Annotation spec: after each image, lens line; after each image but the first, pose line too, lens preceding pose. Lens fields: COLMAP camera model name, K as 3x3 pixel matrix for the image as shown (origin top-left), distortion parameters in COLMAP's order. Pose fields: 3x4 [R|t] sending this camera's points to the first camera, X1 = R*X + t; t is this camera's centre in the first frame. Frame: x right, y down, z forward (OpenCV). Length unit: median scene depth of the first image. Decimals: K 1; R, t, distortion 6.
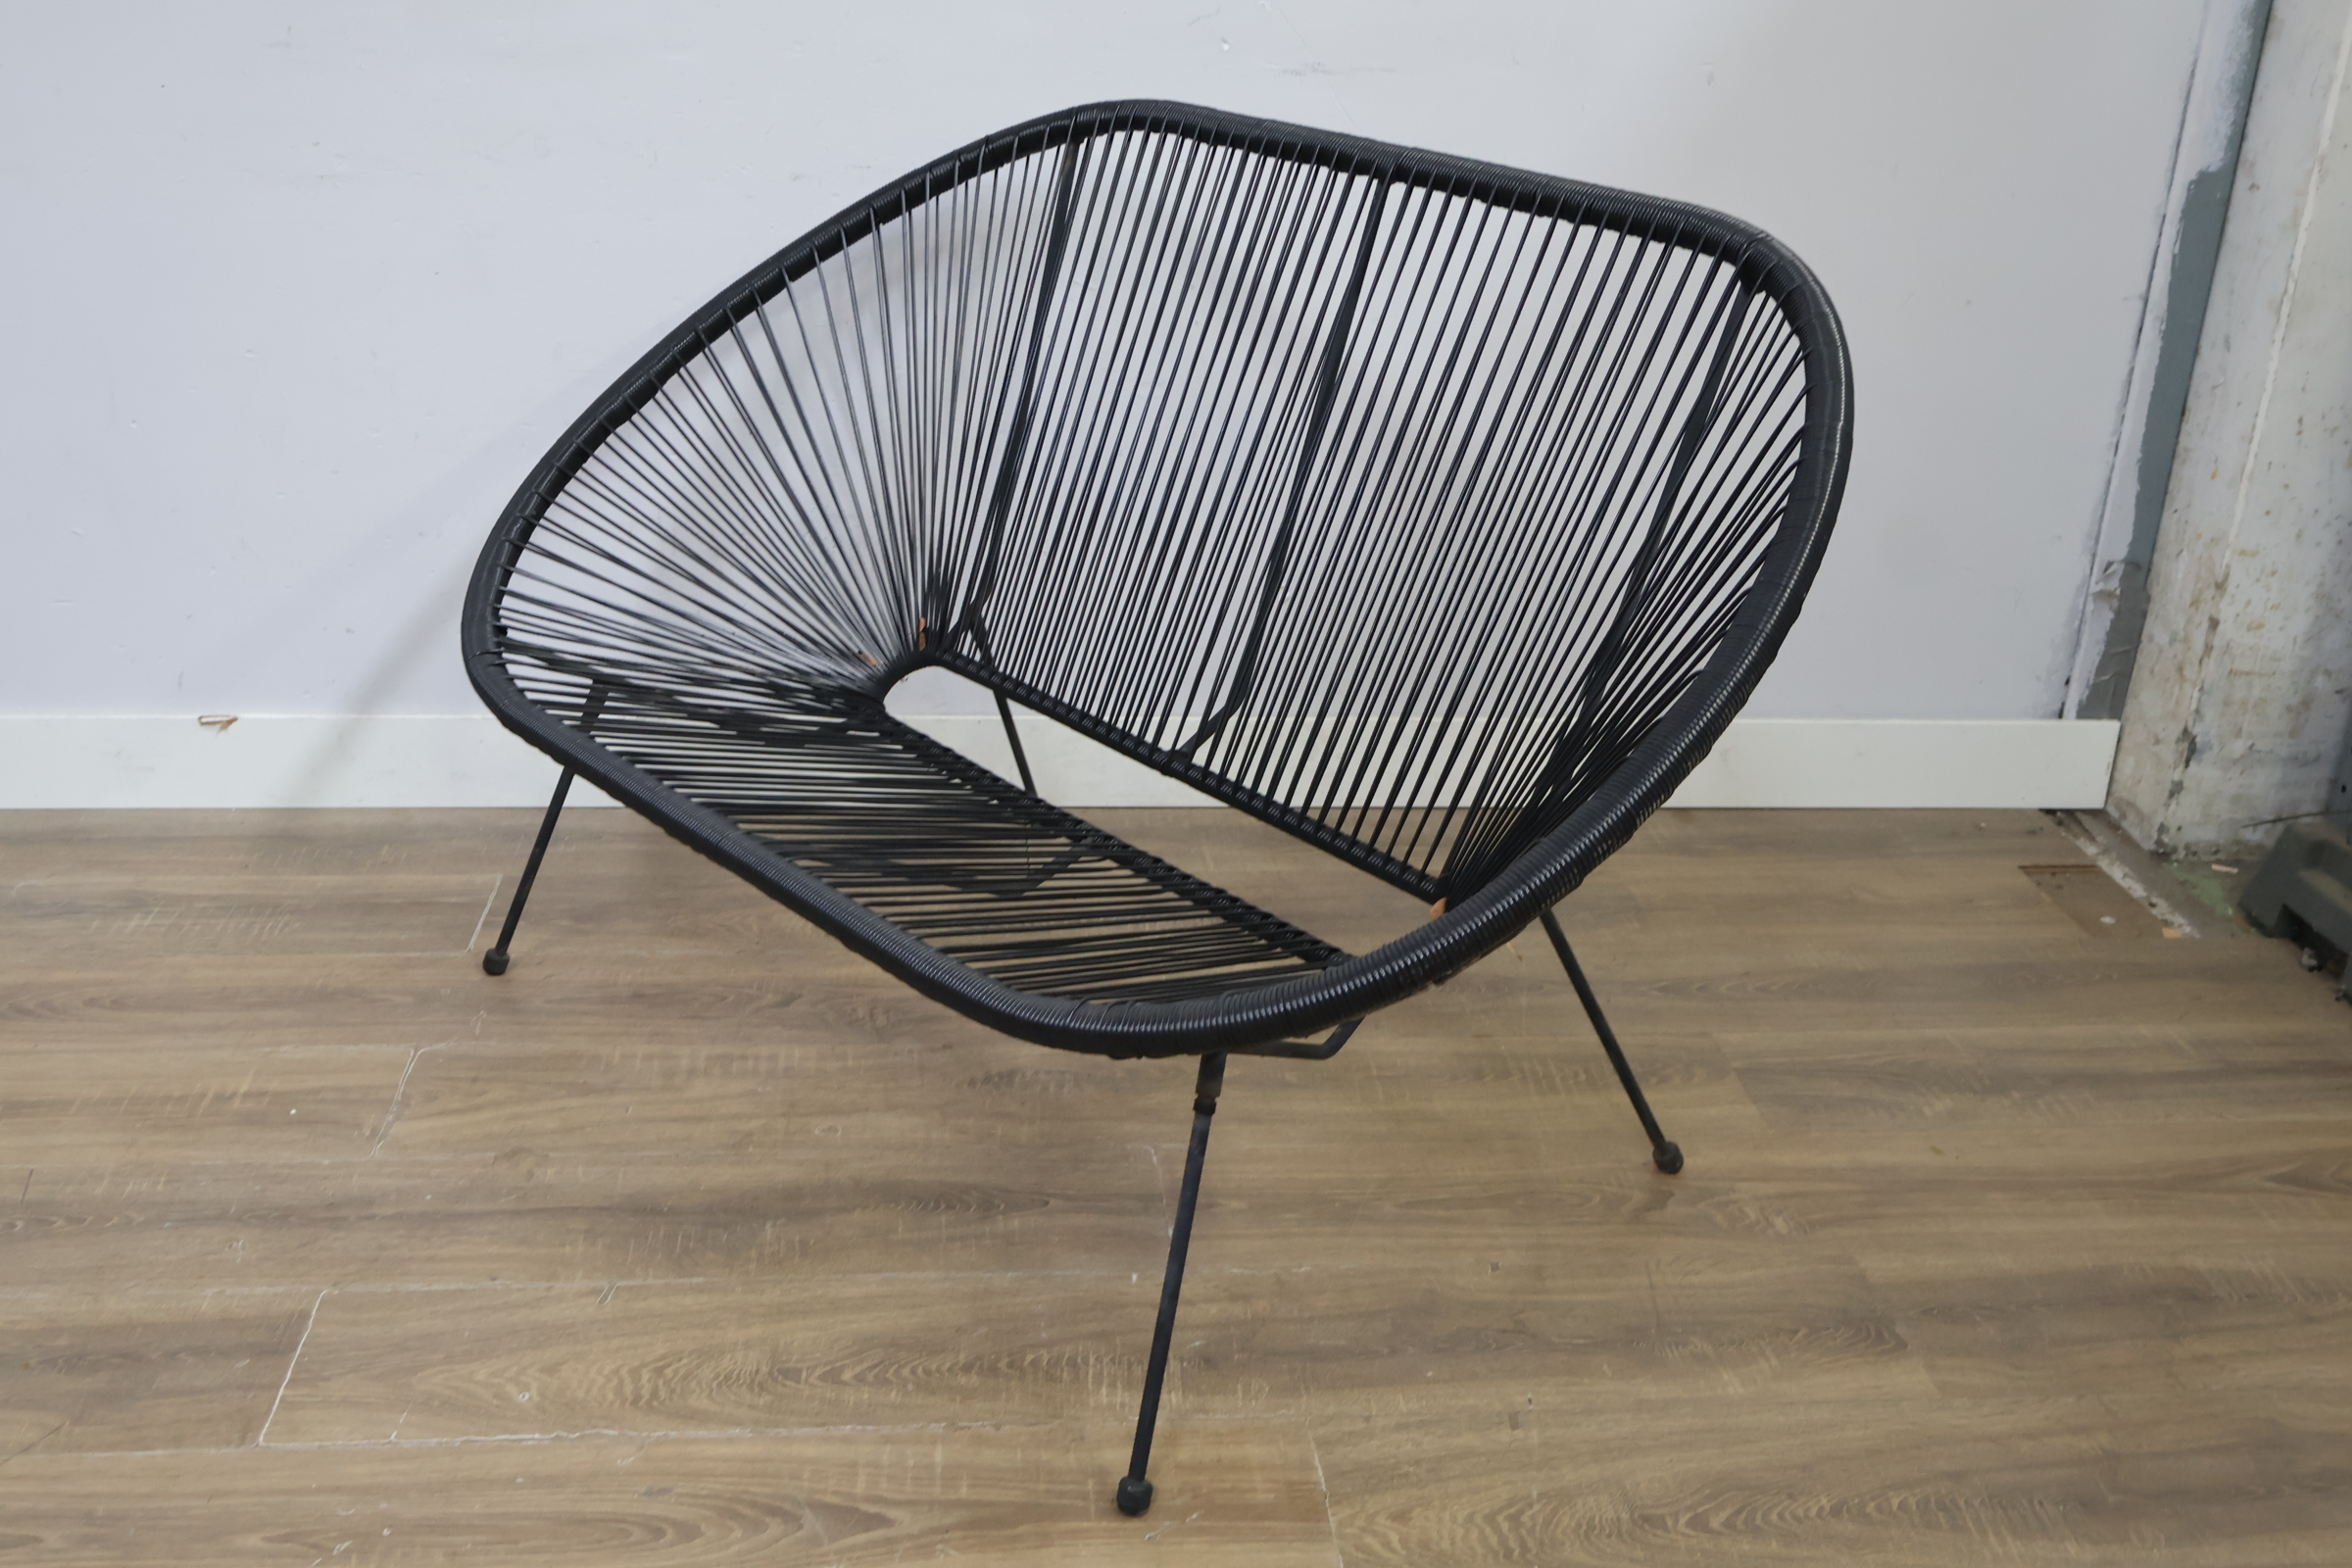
lens RADIAL K [[2293.8, 0, 1170.7], [0, 2293.8, 788.1], [0, 0, 1]] dist [-0.011554, 0.000000]
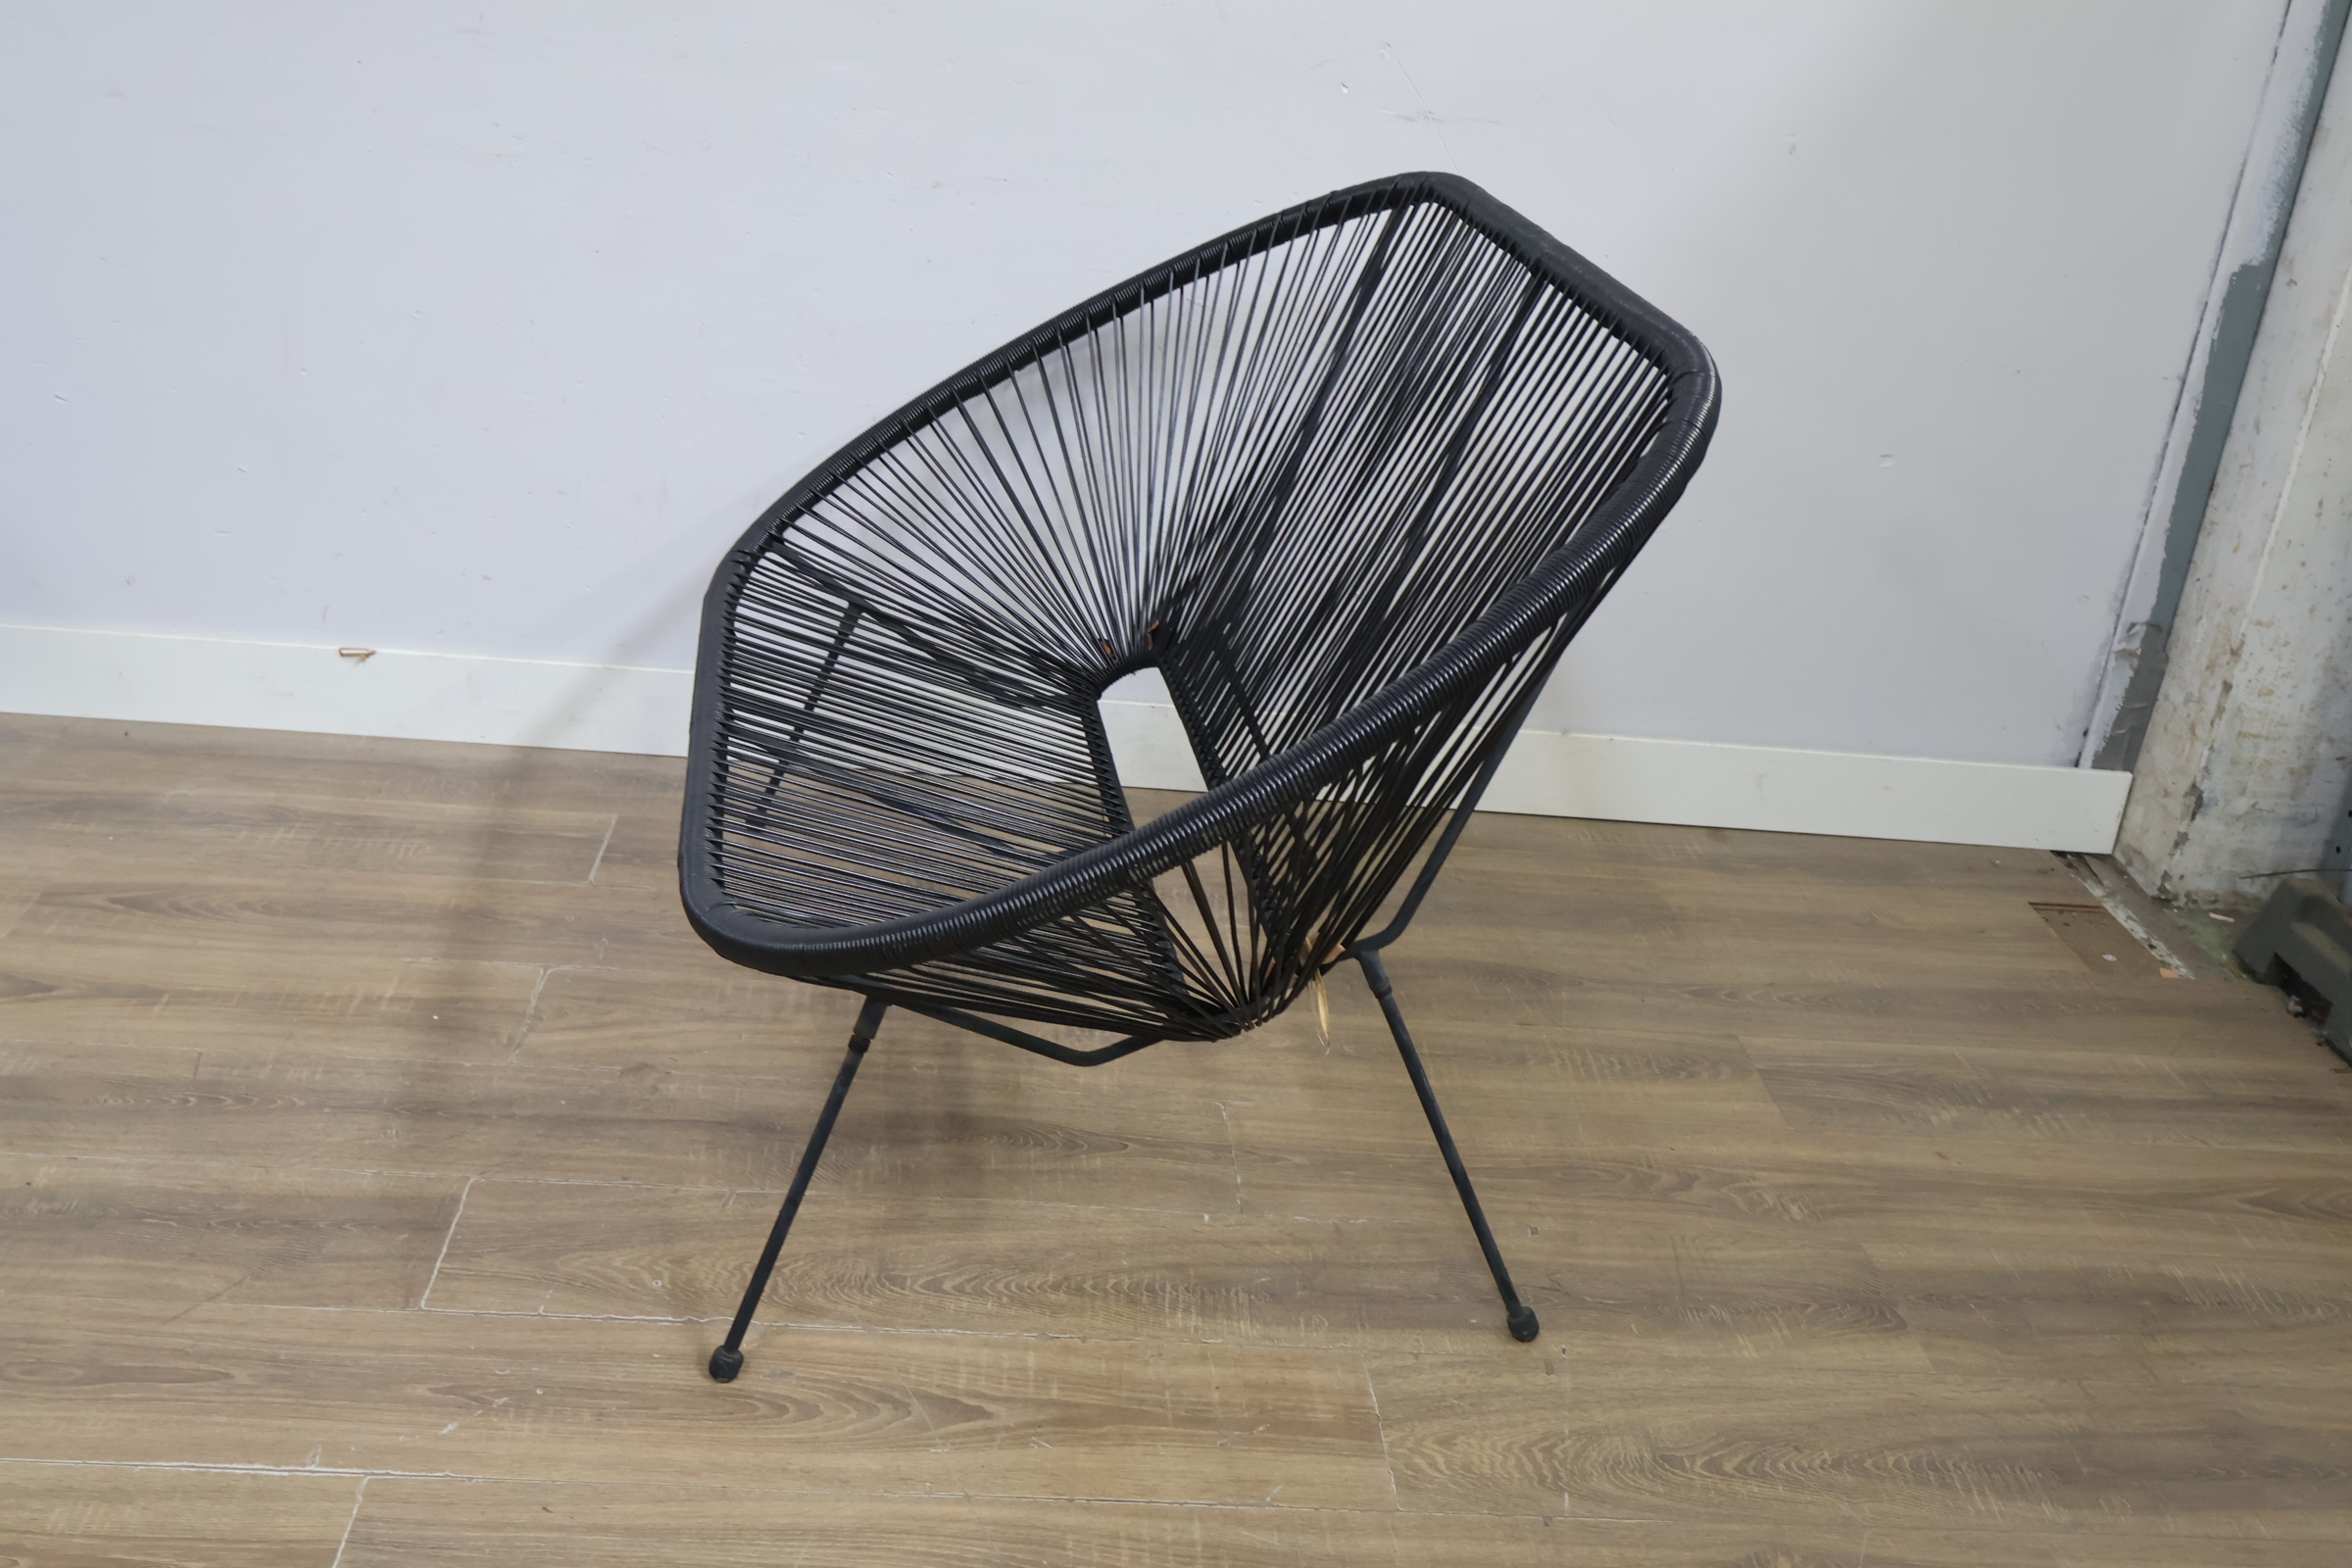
lens RADIAL K [[2293.8, 0, 1164.5], [0, 2293.8, 777.6], [0, 0, 1]] dist [-0.011554, 0.000000]
pose [[0.997740, 0.067167, -0.001726, -0.045369], [-0.067169, 0.997741, -0.001458, 0.006353], [0.001624, 0.001571, 0.999997, -0.090636]]
